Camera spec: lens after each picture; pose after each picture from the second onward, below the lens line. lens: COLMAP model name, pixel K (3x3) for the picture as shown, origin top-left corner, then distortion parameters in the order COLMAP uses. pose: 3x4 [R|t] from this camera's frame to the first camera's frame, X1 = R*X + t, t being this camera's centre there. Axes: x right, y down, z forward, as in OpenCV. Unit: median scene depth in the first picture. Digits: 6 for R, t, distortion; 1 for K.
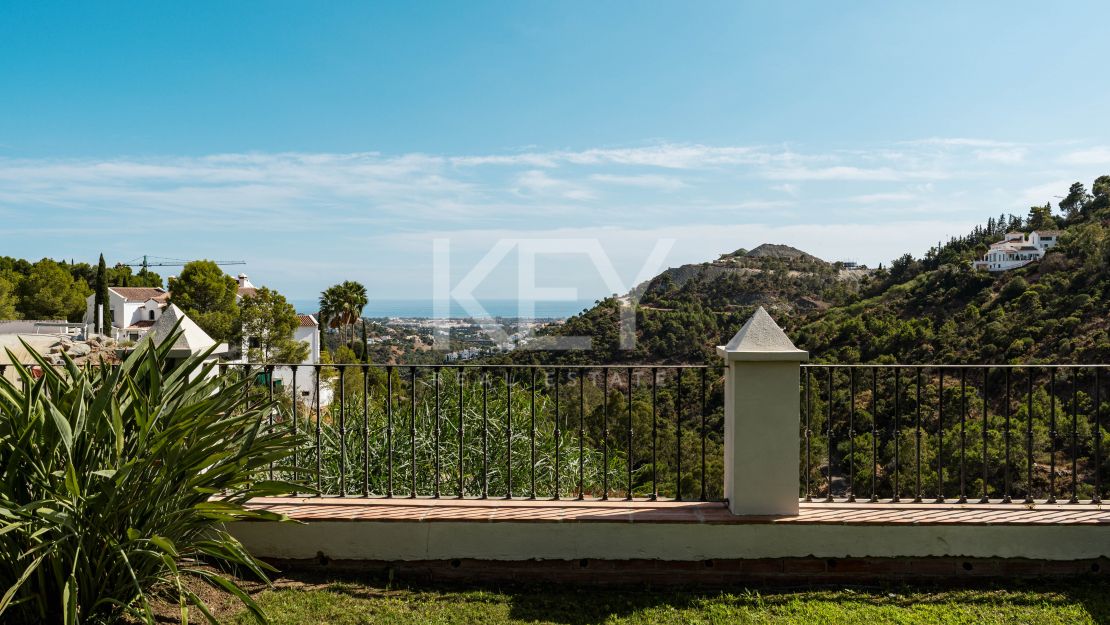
lens RADIAL K [[716.1, 0, 569.4], [0, 716.1, 310.2], [0, 0, 1]] dist [-0.006924, 0.001625]
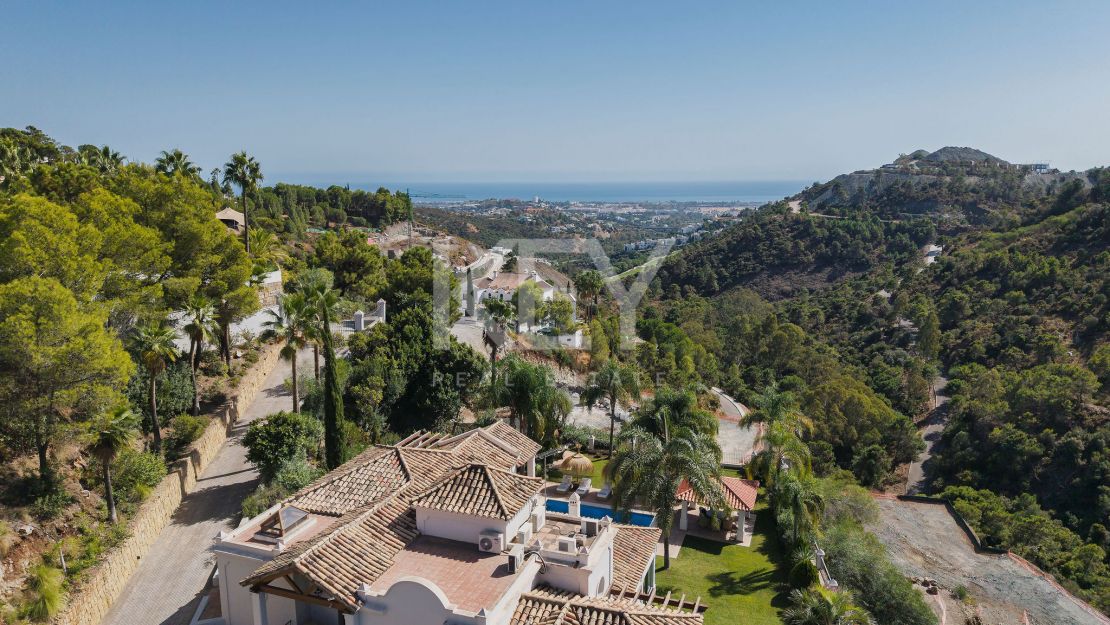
lens RADIAL K [[716.1, 0, 569.4], [0, 716.1, 310.2], [0, 0, 1]] dist [-0.006924, 0.001625]
pose [[0.971728, 0.042134, -0.232315, 0.005530], [-0.000361, 0.984212, 0.176991, -0.051006], [0.236105, -0.171903, 0.956402, -0.125828]]
